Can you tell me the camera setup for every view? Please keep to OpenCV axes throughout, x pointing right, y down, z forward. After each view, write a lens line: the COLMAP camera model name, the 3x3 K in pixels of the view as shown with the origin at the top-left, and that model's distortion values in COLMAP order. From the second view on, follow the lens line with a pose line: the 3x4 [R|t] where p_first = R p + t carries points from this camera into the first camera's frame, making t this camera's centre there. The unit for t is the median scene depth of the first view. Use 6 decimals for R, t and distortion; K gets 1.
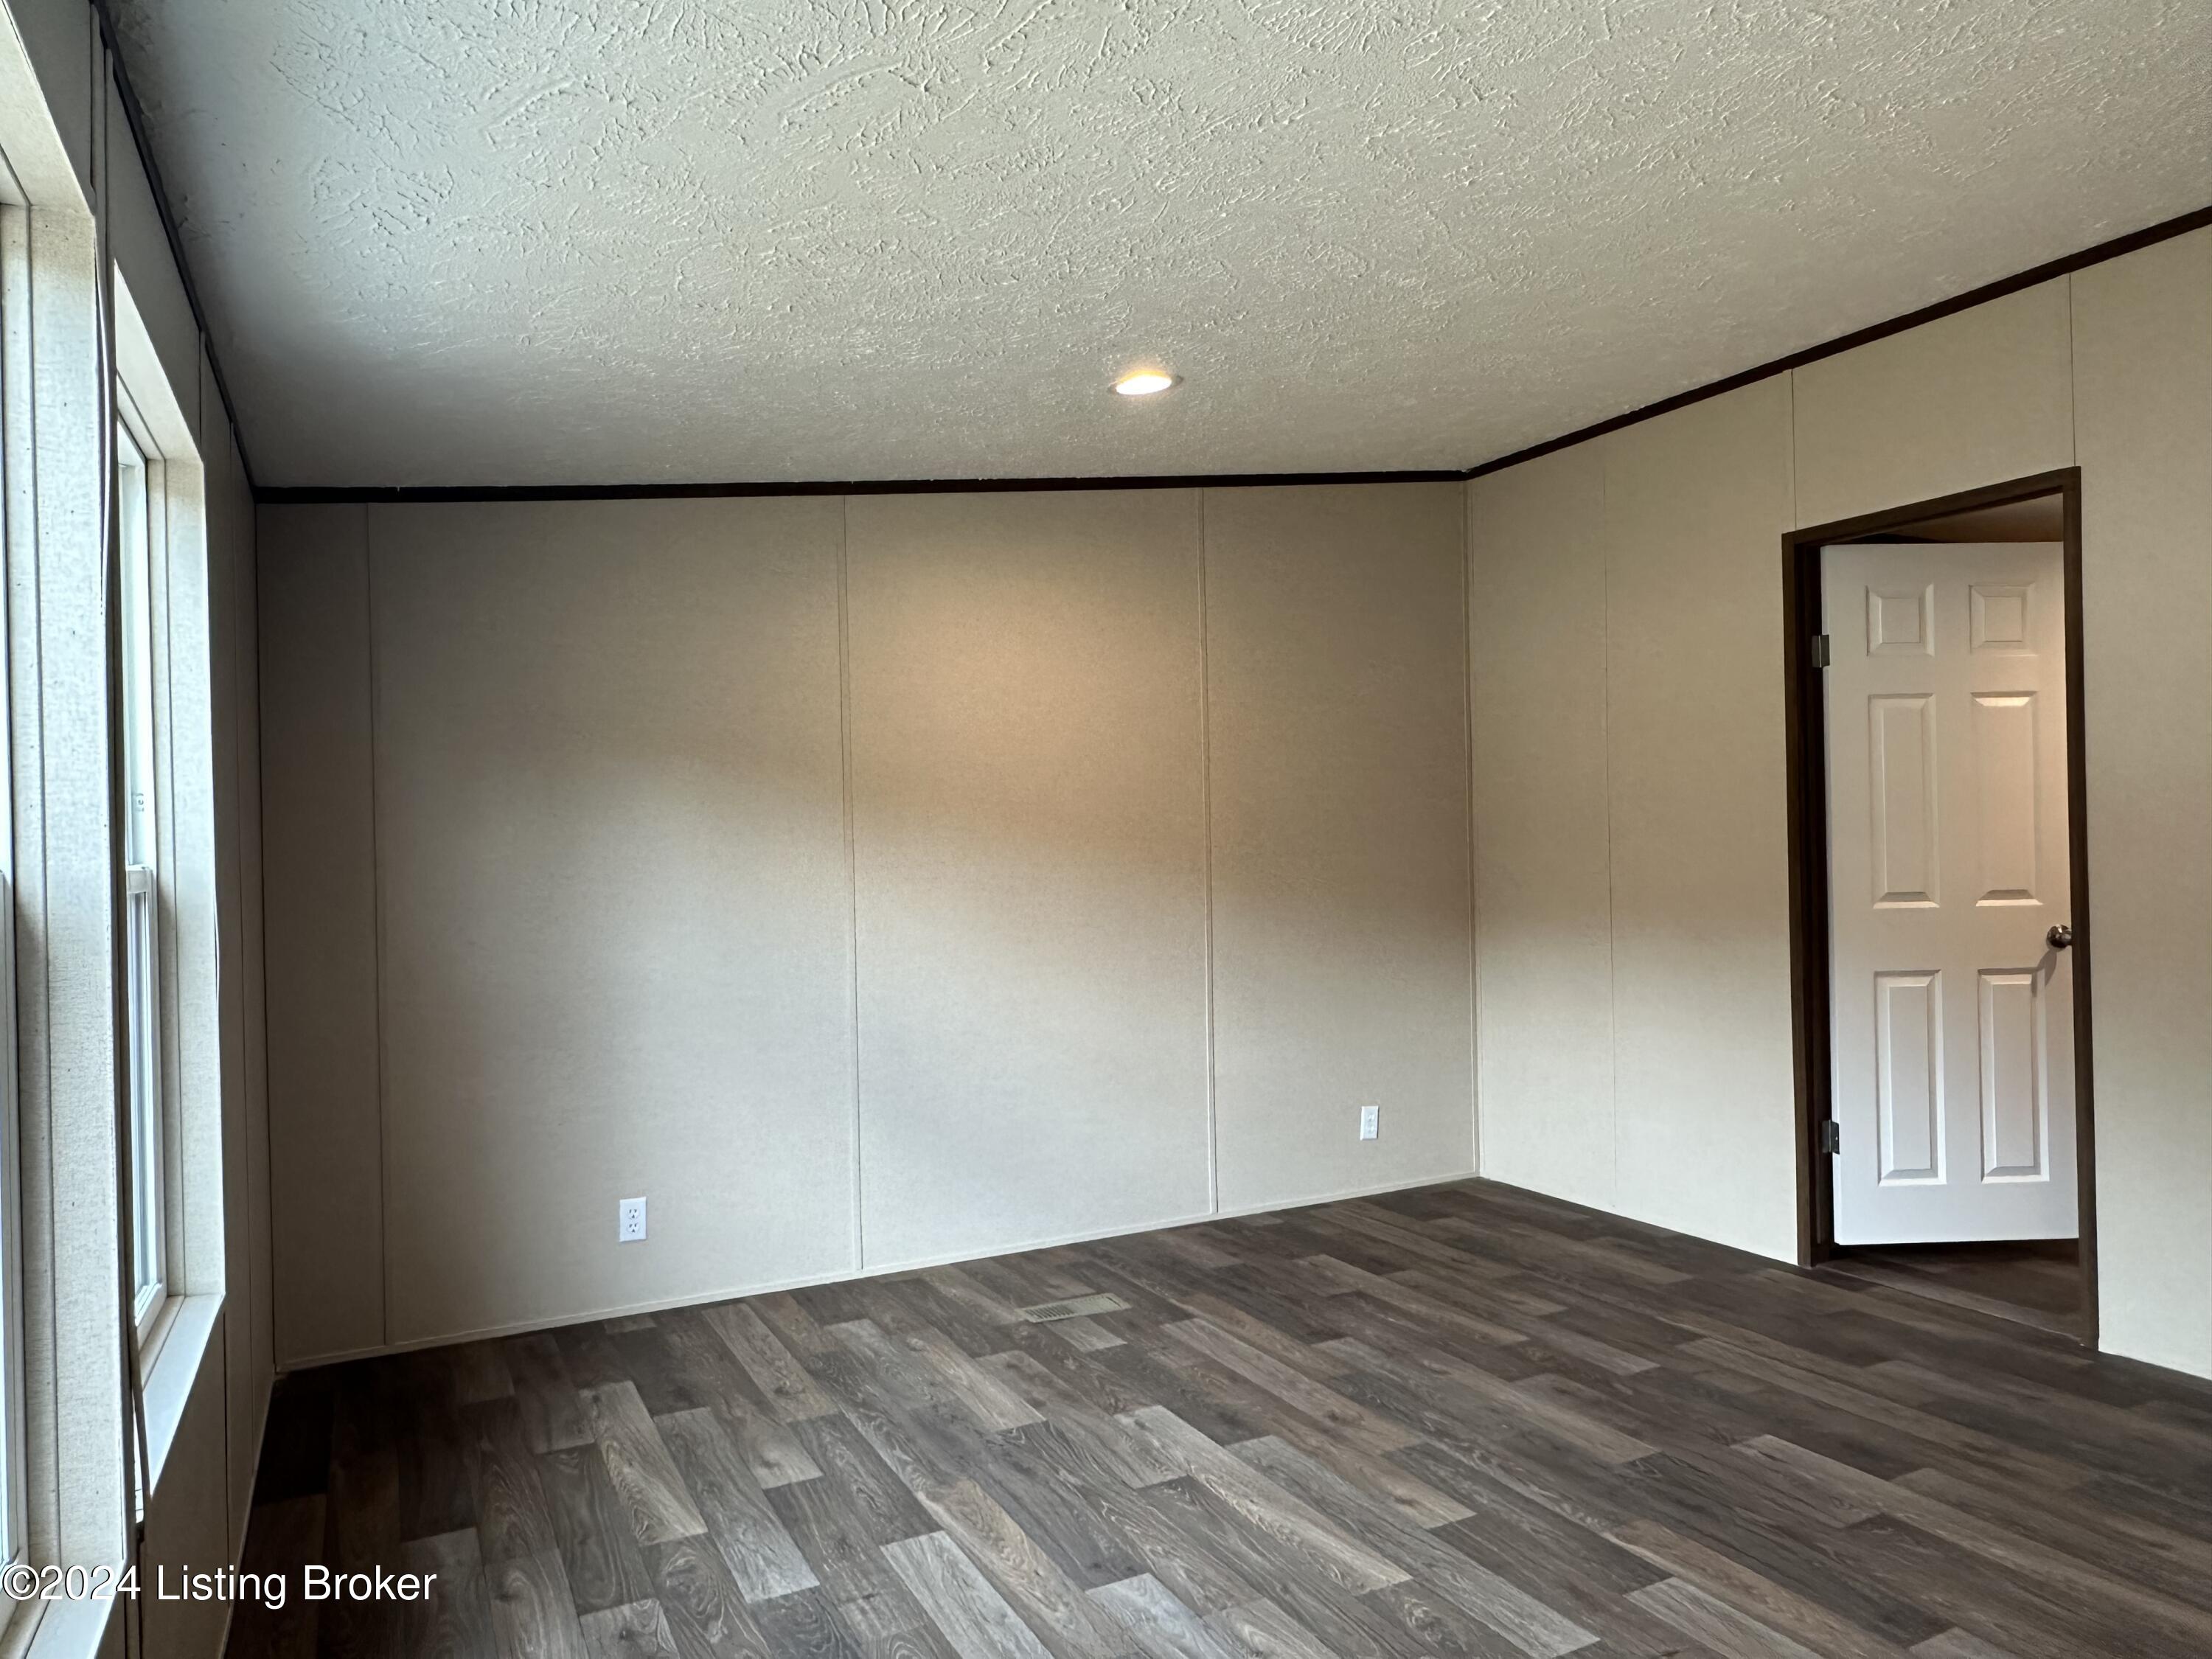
lens RADIAL K [[1427.5, 0, 1095.2], [0, 1427.5, 841.7], [0, 0, 1]] dist [-0.007378, 0.003452]
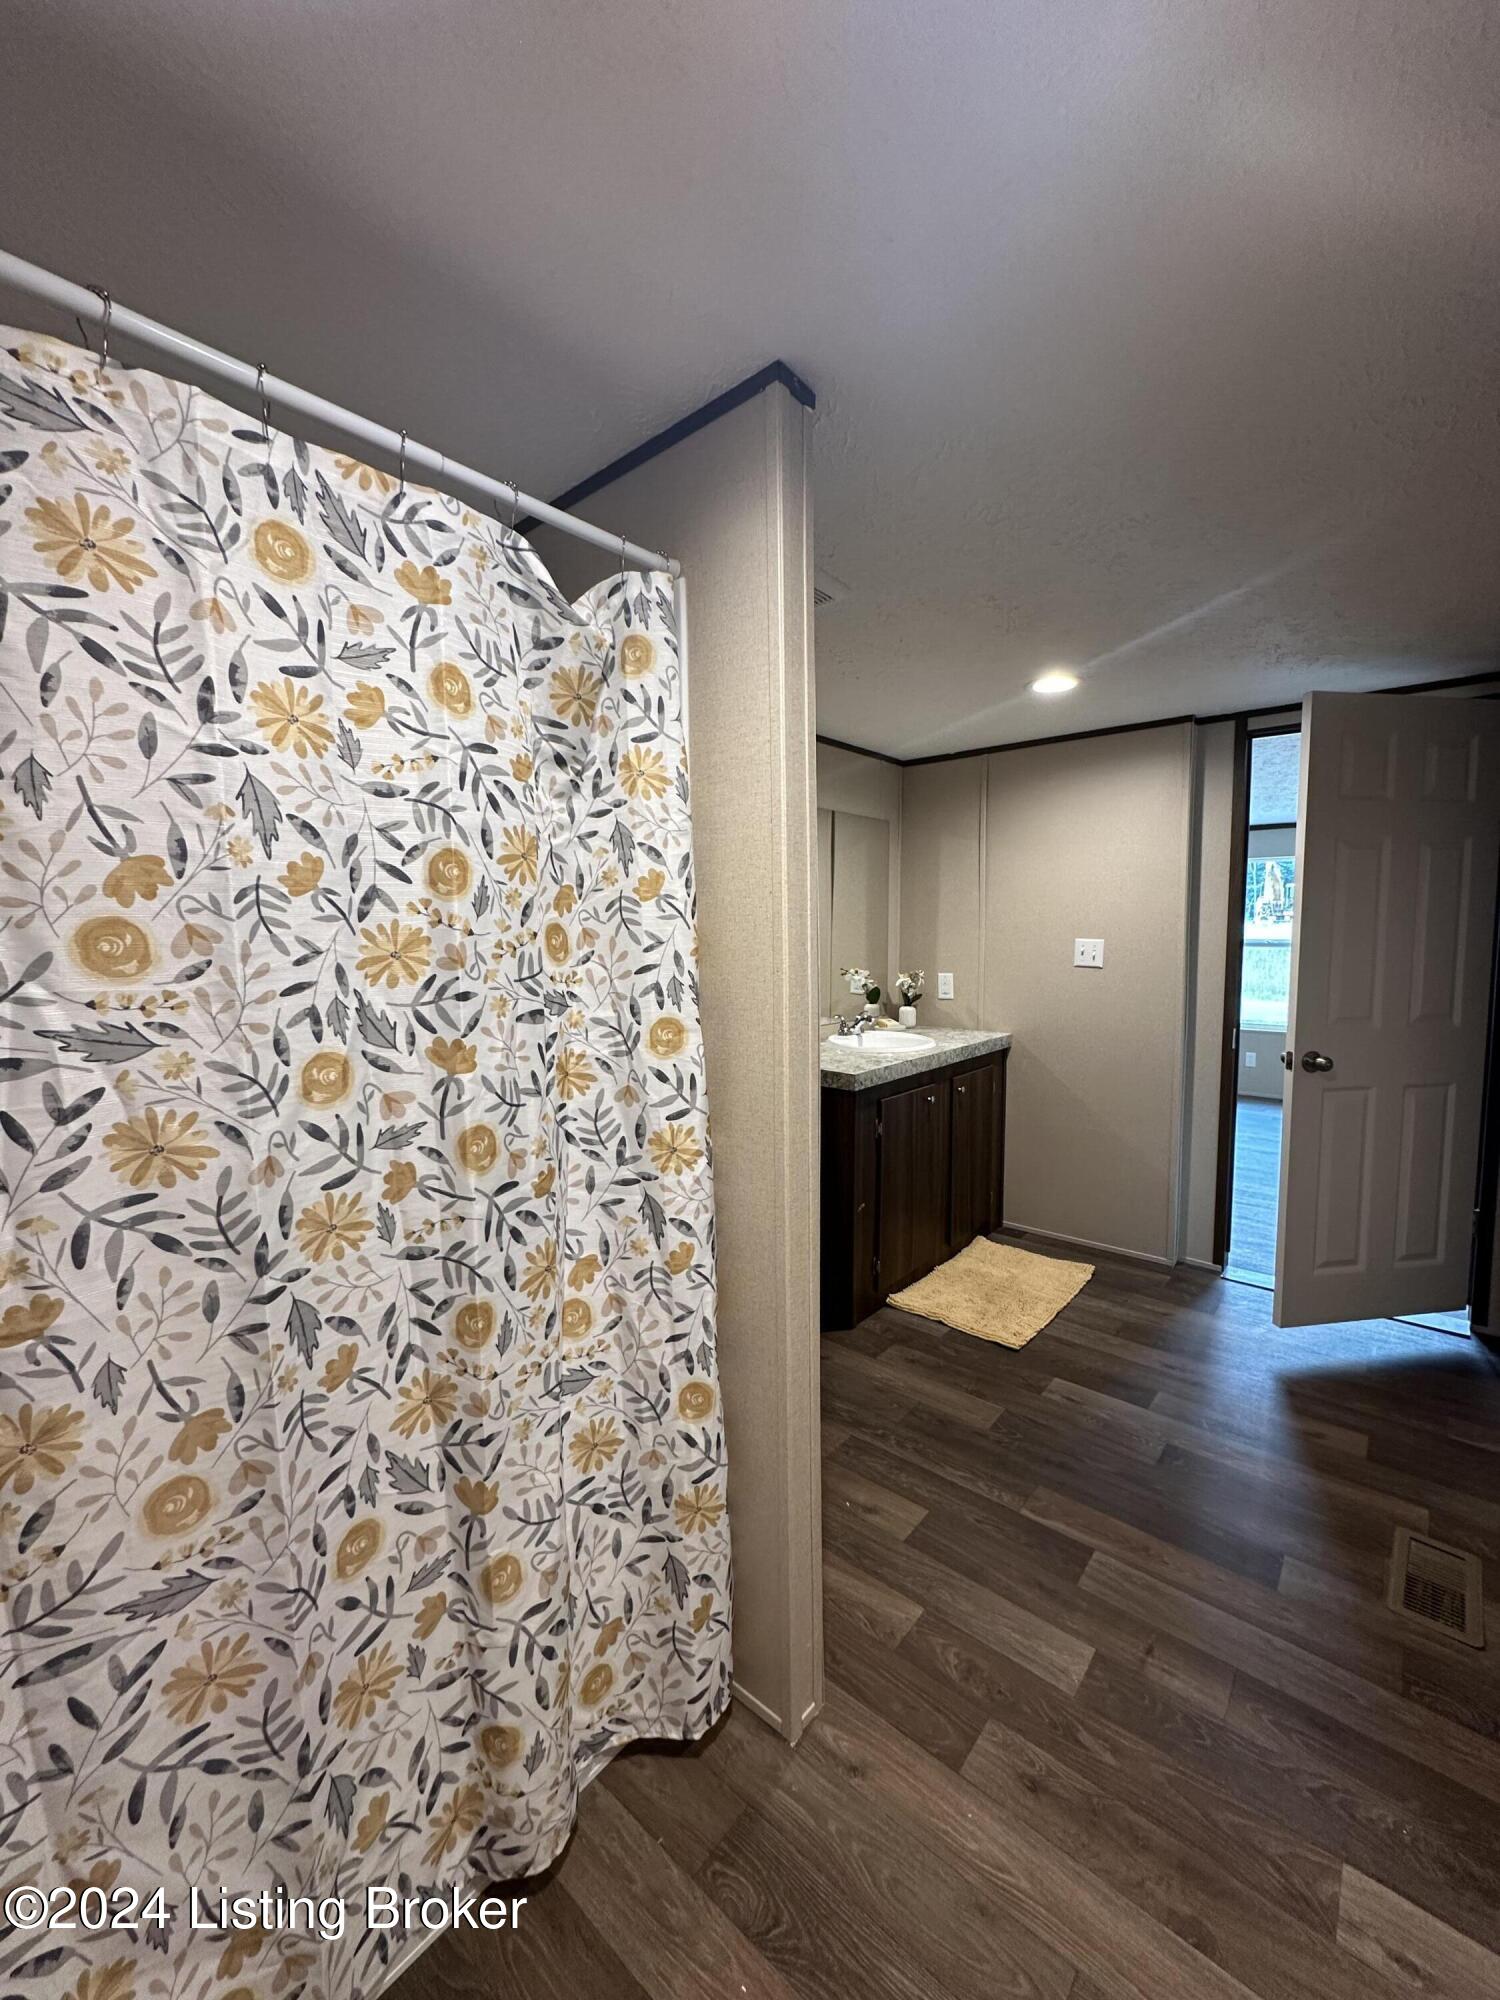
lens RADIAL K [[793.5, 0, 737.9], [0, 793.5, 990.3], [0, 0, 1]] dist [0.002641, -0.000025]
pose [[0.927538, -0.018212, 0.373285, -0.129407], [-0.007536, 0.997698, 0.067401, -0.036210], [-0.373653, -0.065330, 0.925265, 0.380519]]
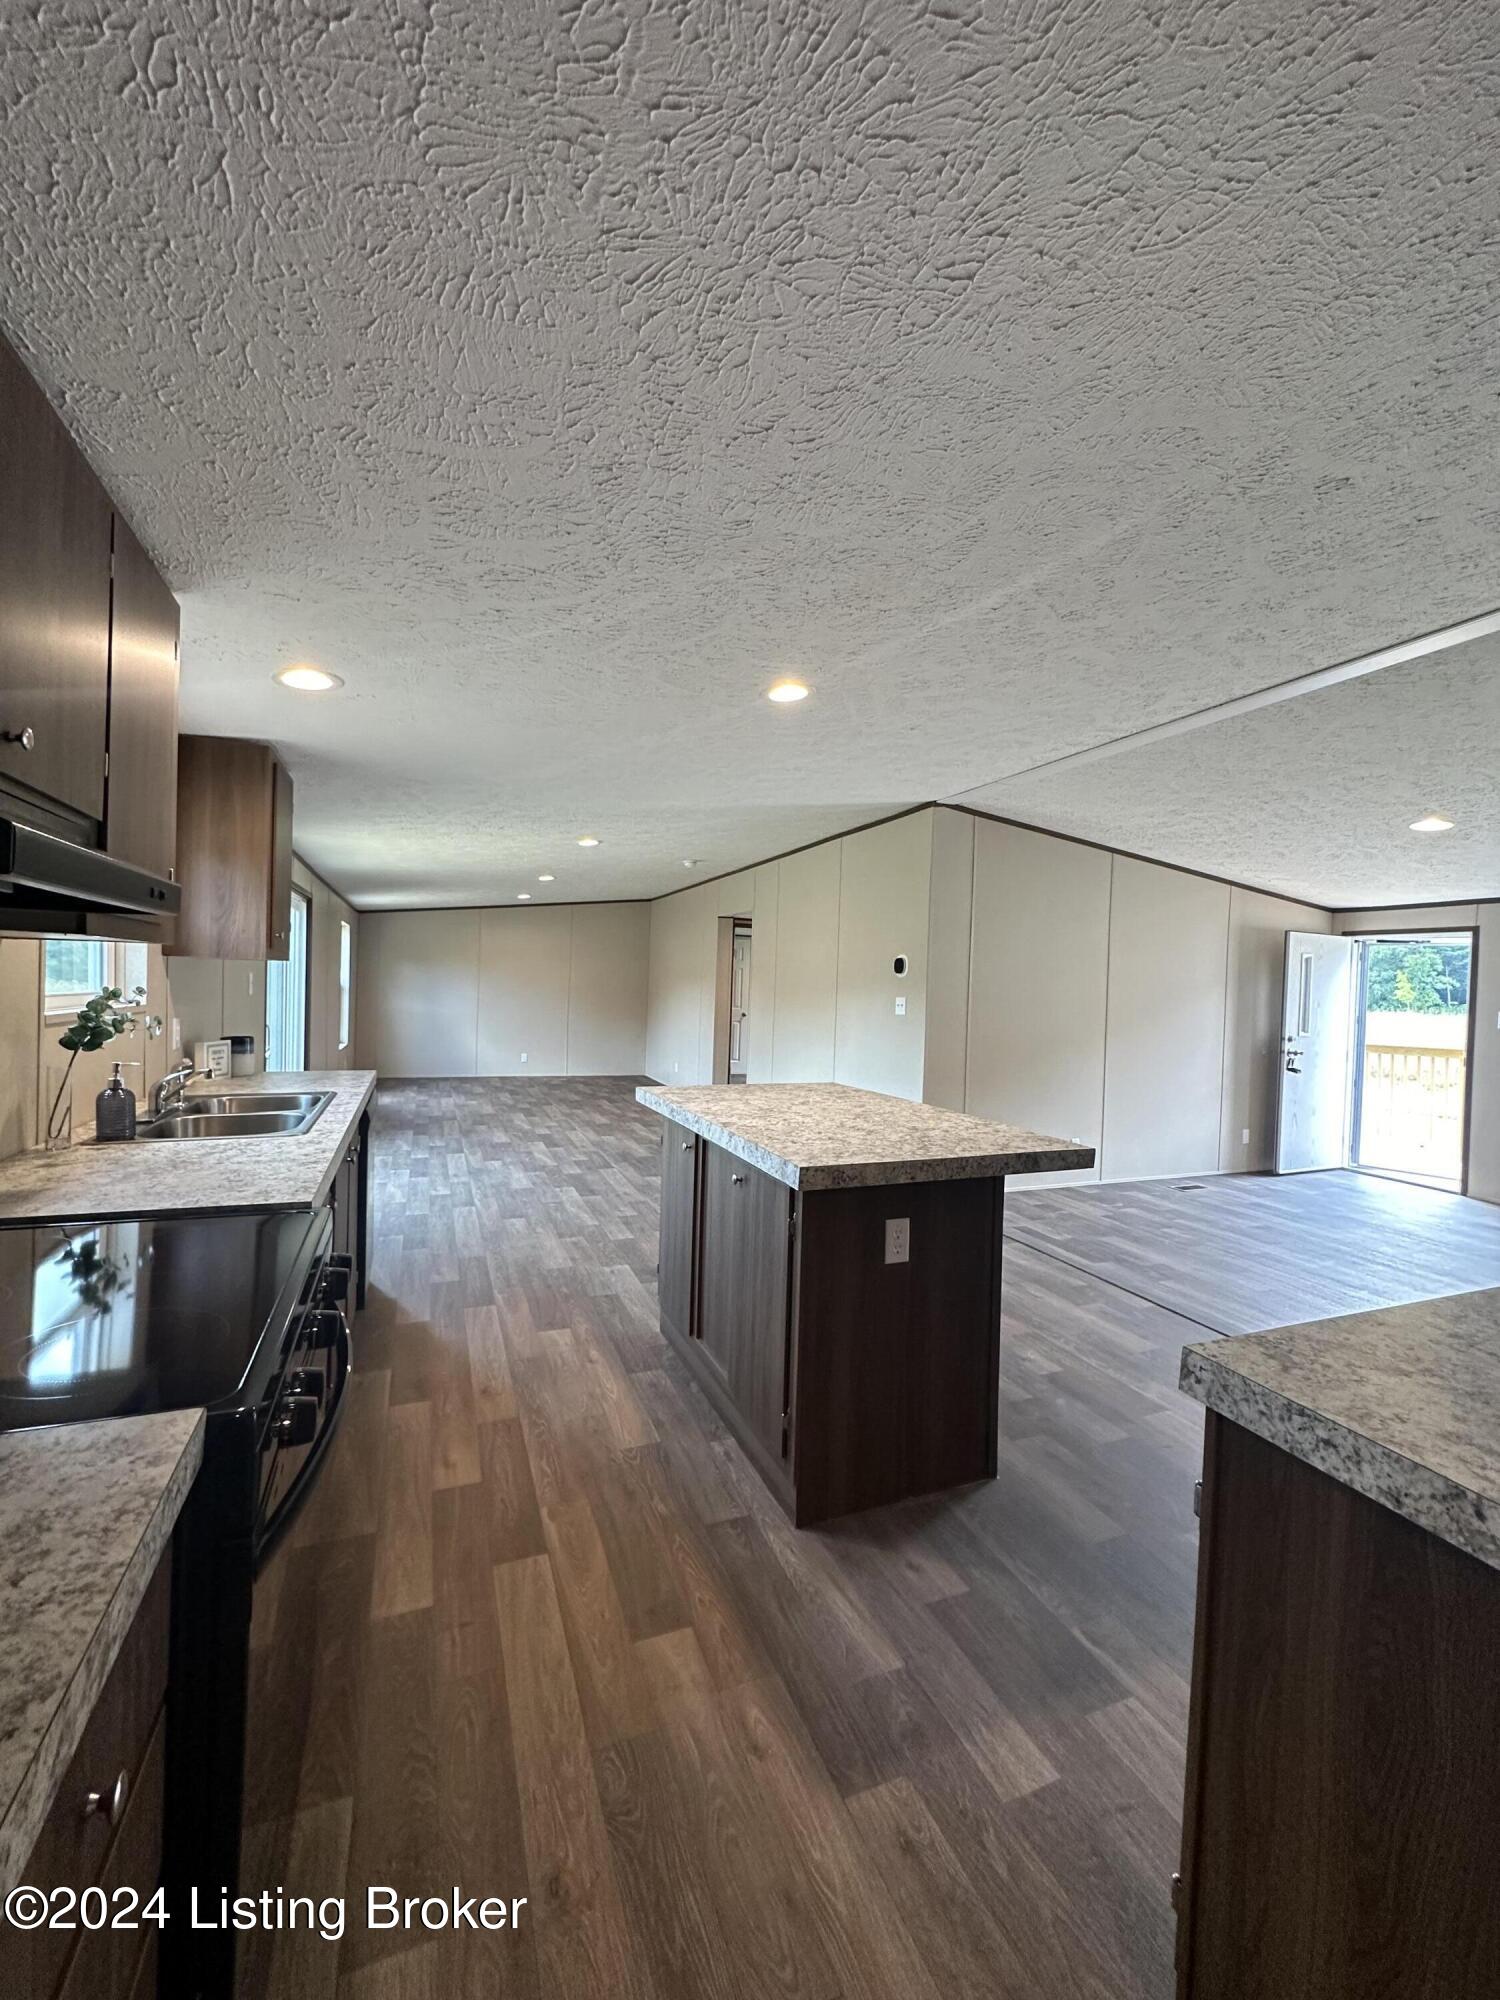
lens RADIAL K [[793.5, 0, 744.7], [0, 793.5, 991.0], [0, 0, 1]] dist [0.002641, -0.000025]
pose [[0.994239, 0.052079, -0.093687, 0.097840], [-0.051701, 0.998642, 0.006455, -0.036399], [0.093896, -0.001574, 0.995581, 0.259475]]
